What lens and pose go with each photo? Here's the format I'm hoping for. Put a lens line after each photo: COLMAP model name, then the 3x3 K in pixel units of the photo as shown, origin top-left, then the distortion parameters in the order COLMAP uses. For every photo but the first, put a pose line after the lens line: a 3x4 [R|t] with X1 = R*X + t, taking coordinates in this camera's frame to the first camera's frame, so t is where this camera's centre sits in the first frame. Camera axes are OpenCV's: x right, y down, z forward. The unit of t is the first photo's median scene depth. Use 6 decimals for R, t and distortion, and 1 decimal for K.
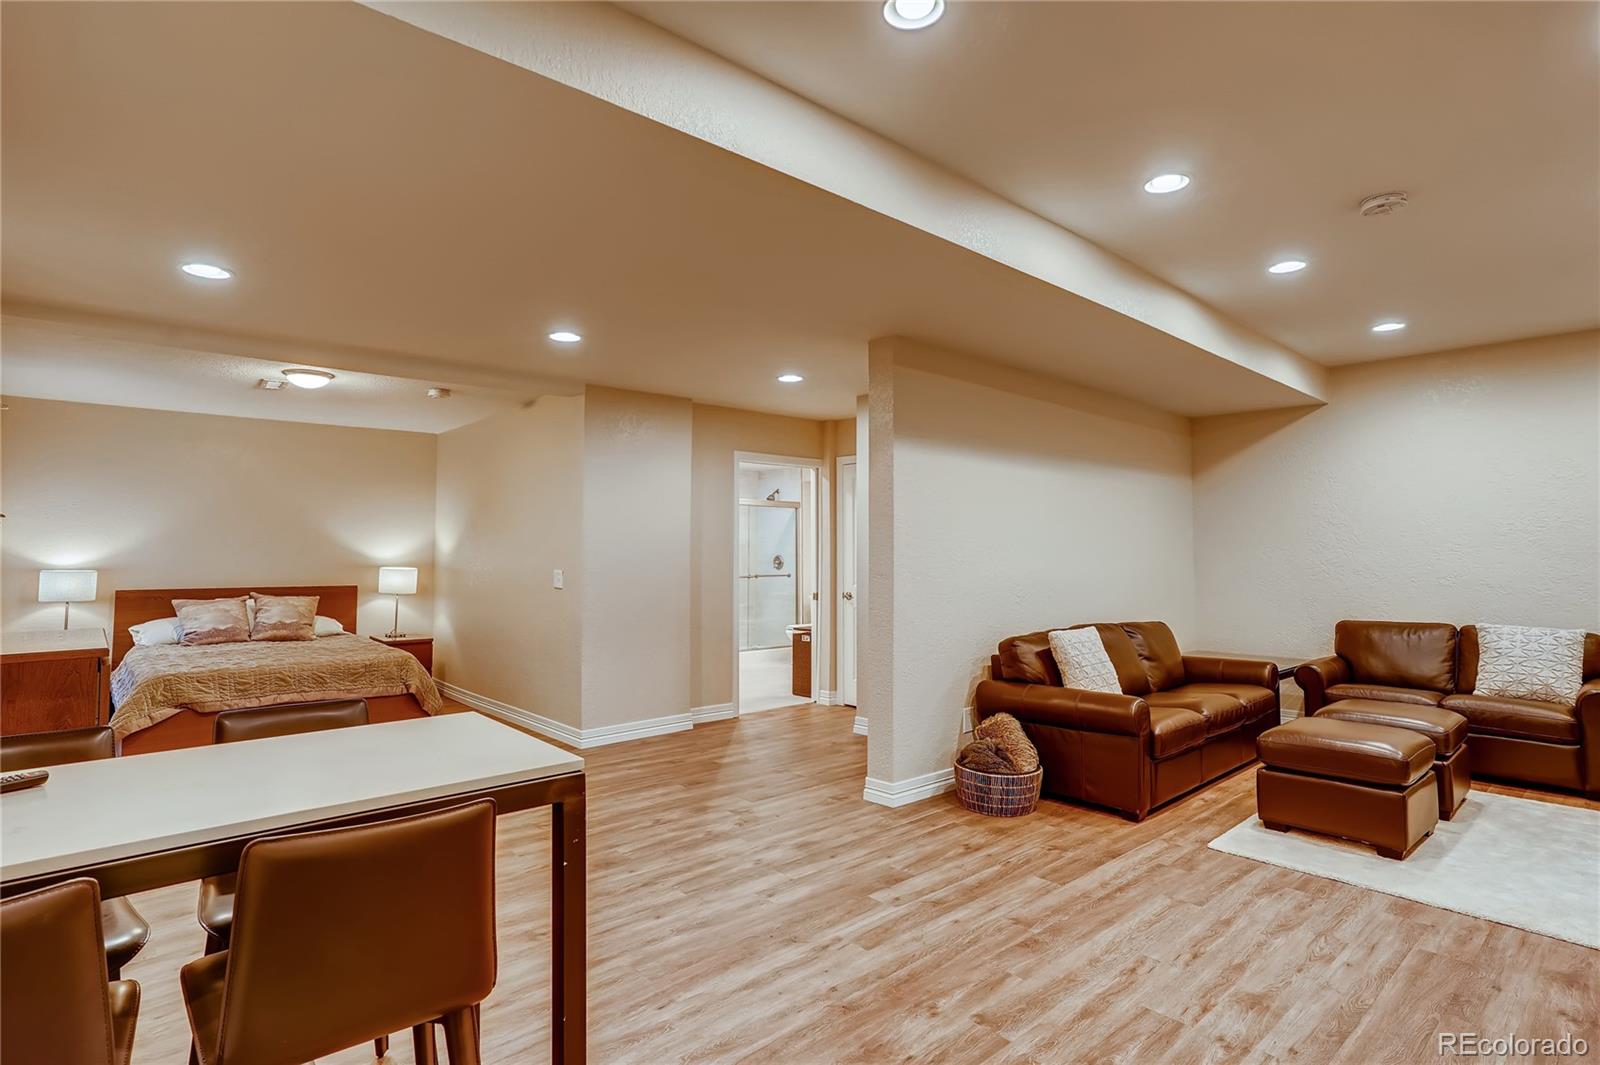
lens RADIAL K [[793.0, 0, 789.6], [0, 793.0, 510.9], [0, 0, 1]] dist [-0.011208, 0.001018]
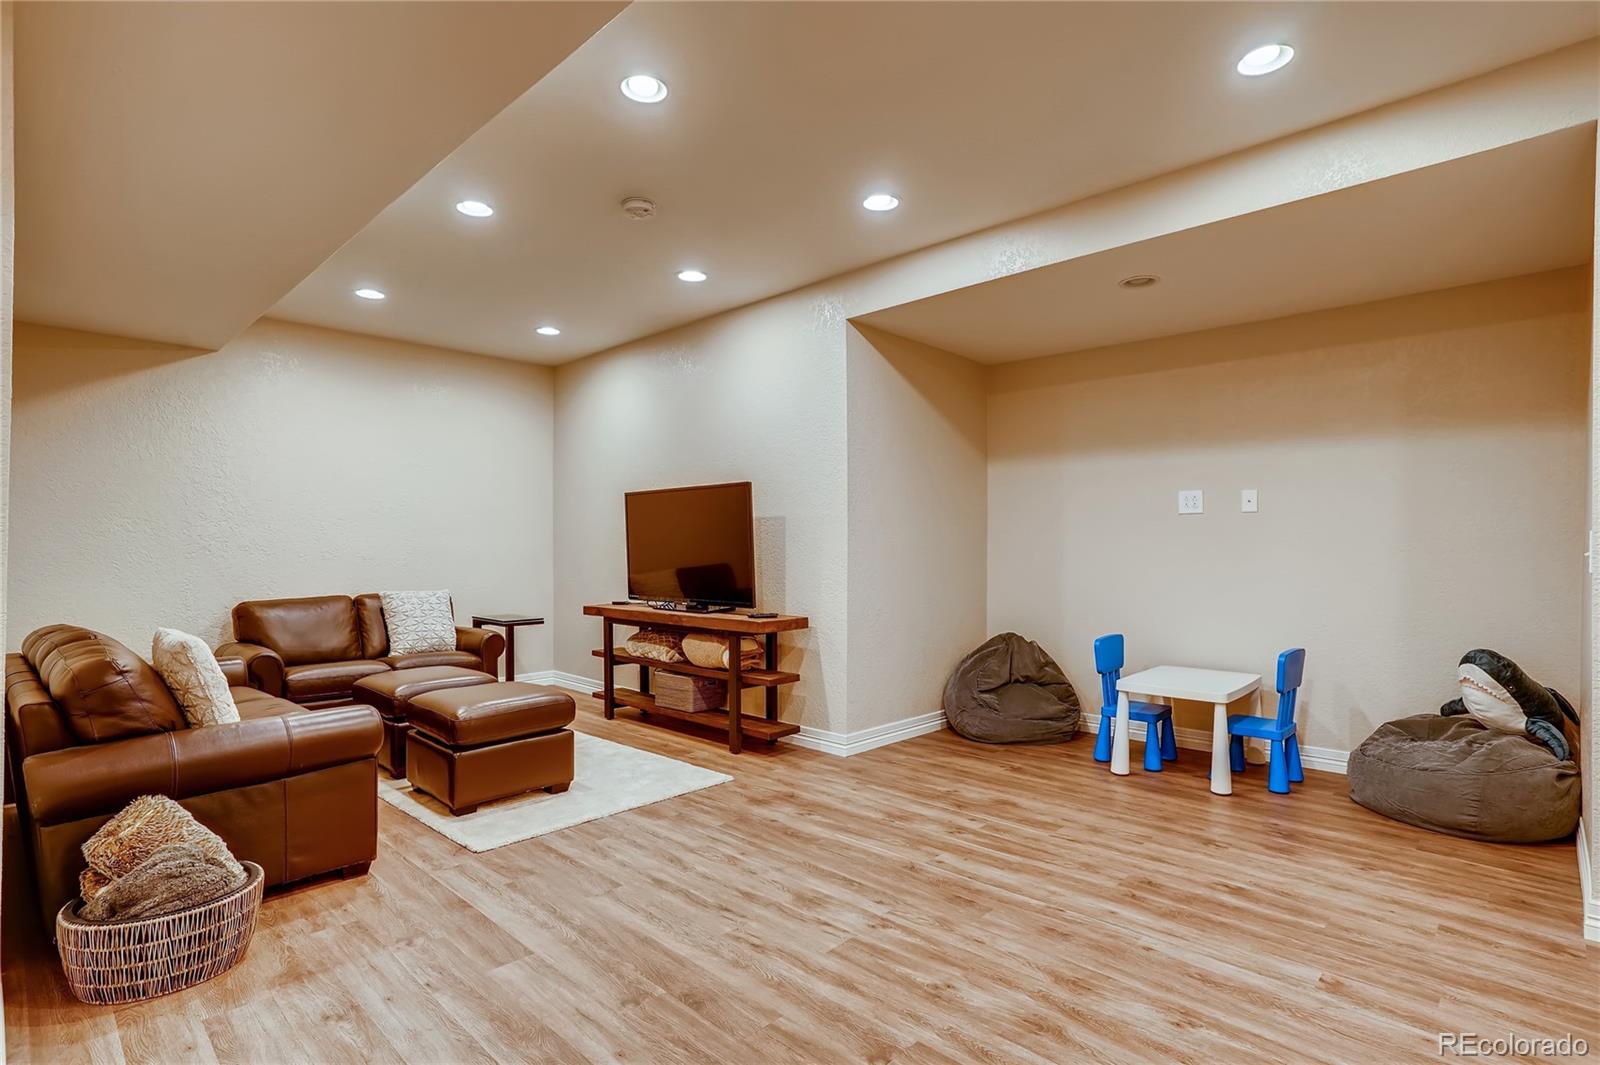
lens RADIAL K [[793.0, 0, 794.1], [0, 793.0, 537.6], [0, 0, 1]] dist [-0.011208, 0.001018]
pose [[-0.060633, 0.005955, 0.998142, -0.319898], [-0.048228, 0.998797, -0.008889, 0.066429], [-0.996994, -0.048678, -0.060273, 0.653397]]
